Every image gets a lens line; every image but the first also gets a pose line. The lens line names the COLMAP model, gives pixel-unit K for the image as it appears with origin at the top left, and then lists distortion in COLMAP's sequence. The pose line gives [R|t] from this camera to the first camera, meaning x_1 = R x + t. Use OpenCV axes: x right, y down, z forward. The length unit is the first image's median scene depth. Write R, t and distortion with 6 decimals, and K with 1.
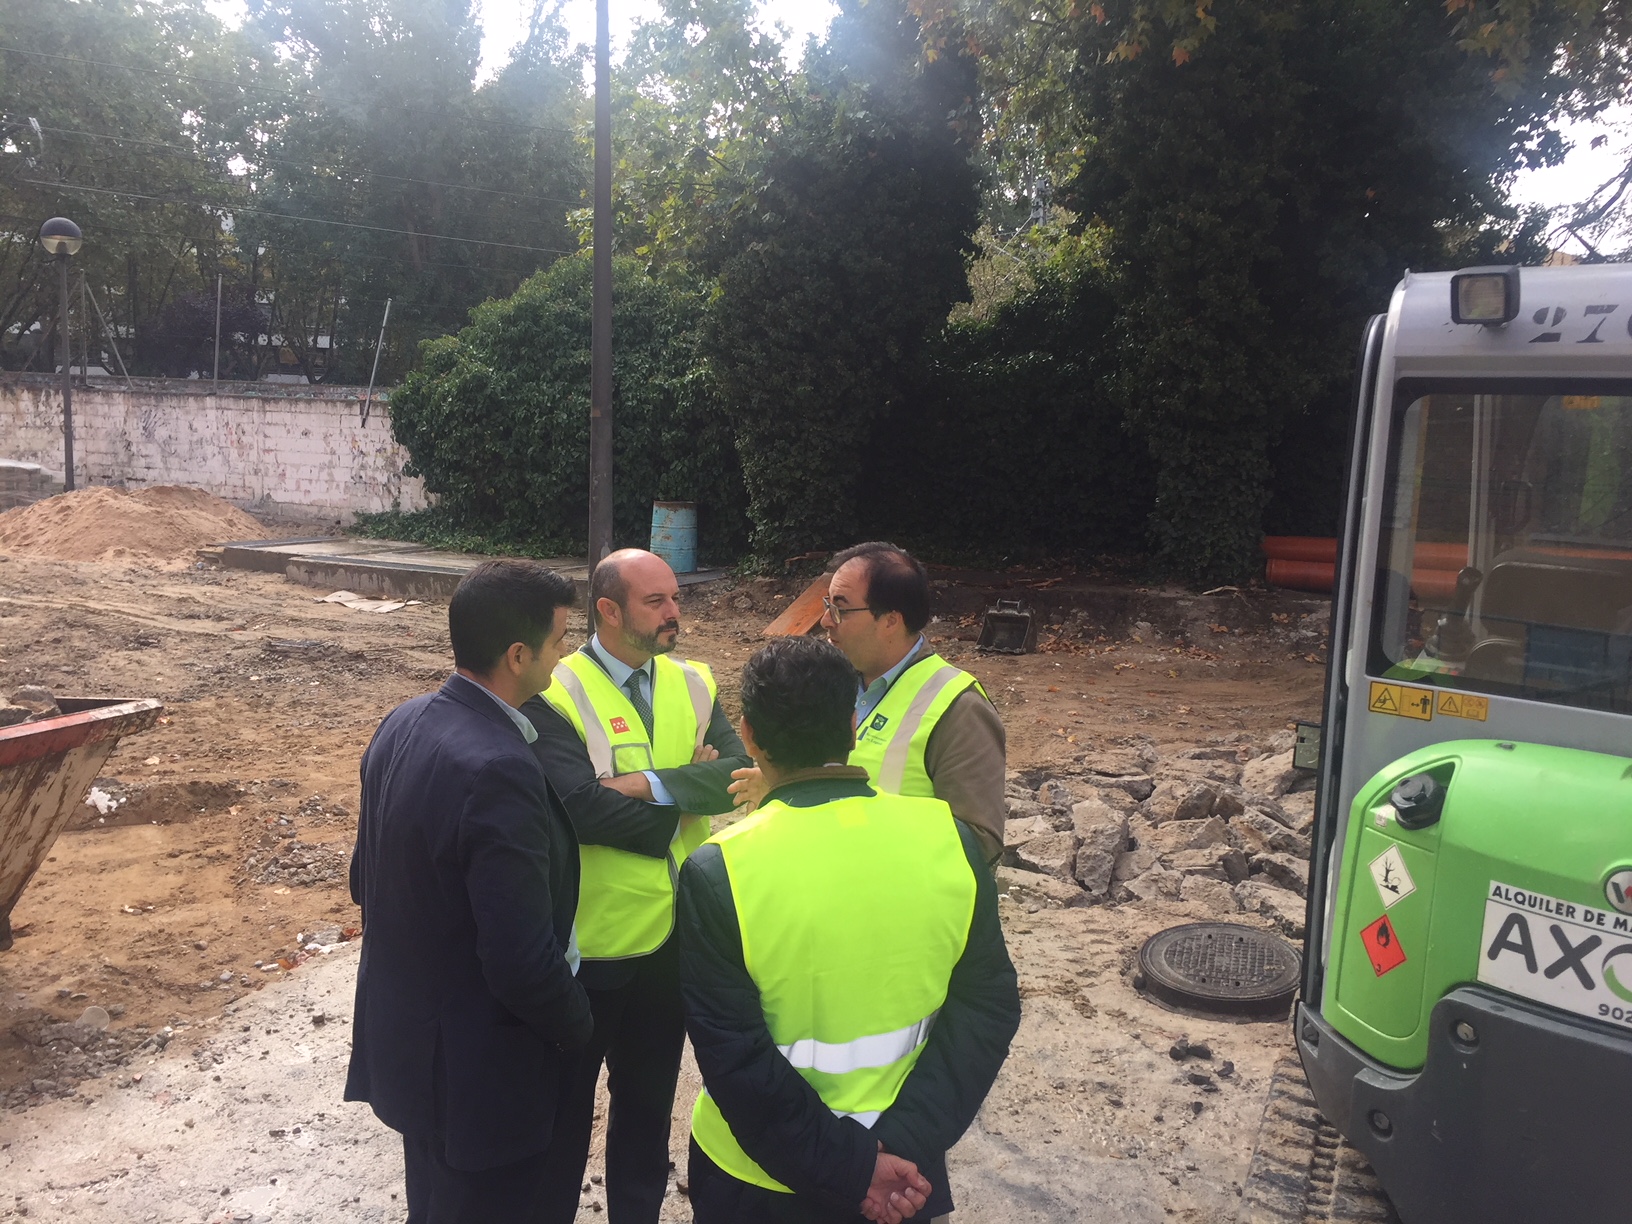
lens RADIAL K [[1437.8, 0, 816.0], [0, 1437.8, 612.0], [0, 0, 1]] dist [0.147966, -0.275804]
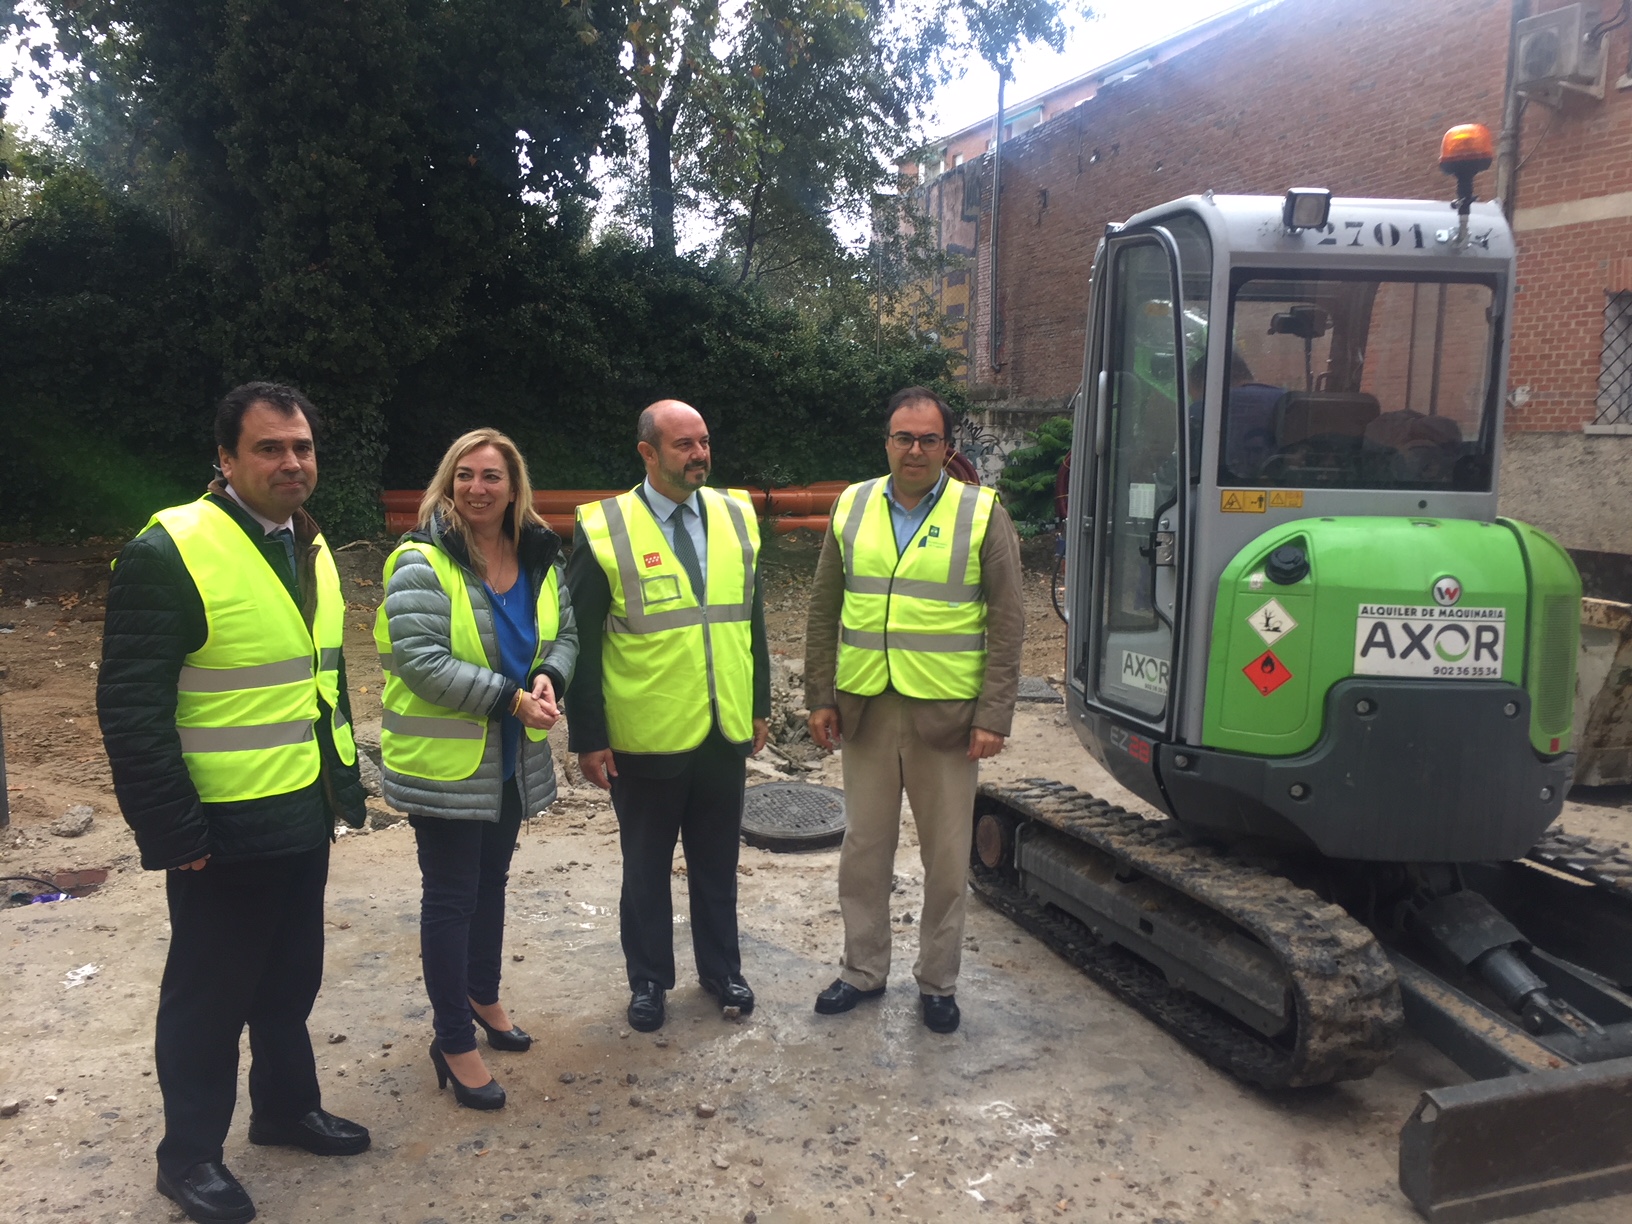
lens RADIAL K [[1437.8, 0, 816.0], [0, 1437.8, 612.0], [0, 0, 1]] dist [0.147966, -0.275804]
pose [[0.679145, -0.100729, 0.727060, -0.943436], [0.098753, 0.994072, 0.045476, 0.065353], [-0.727331, 0.040914, 0.685067, 0.365736]]
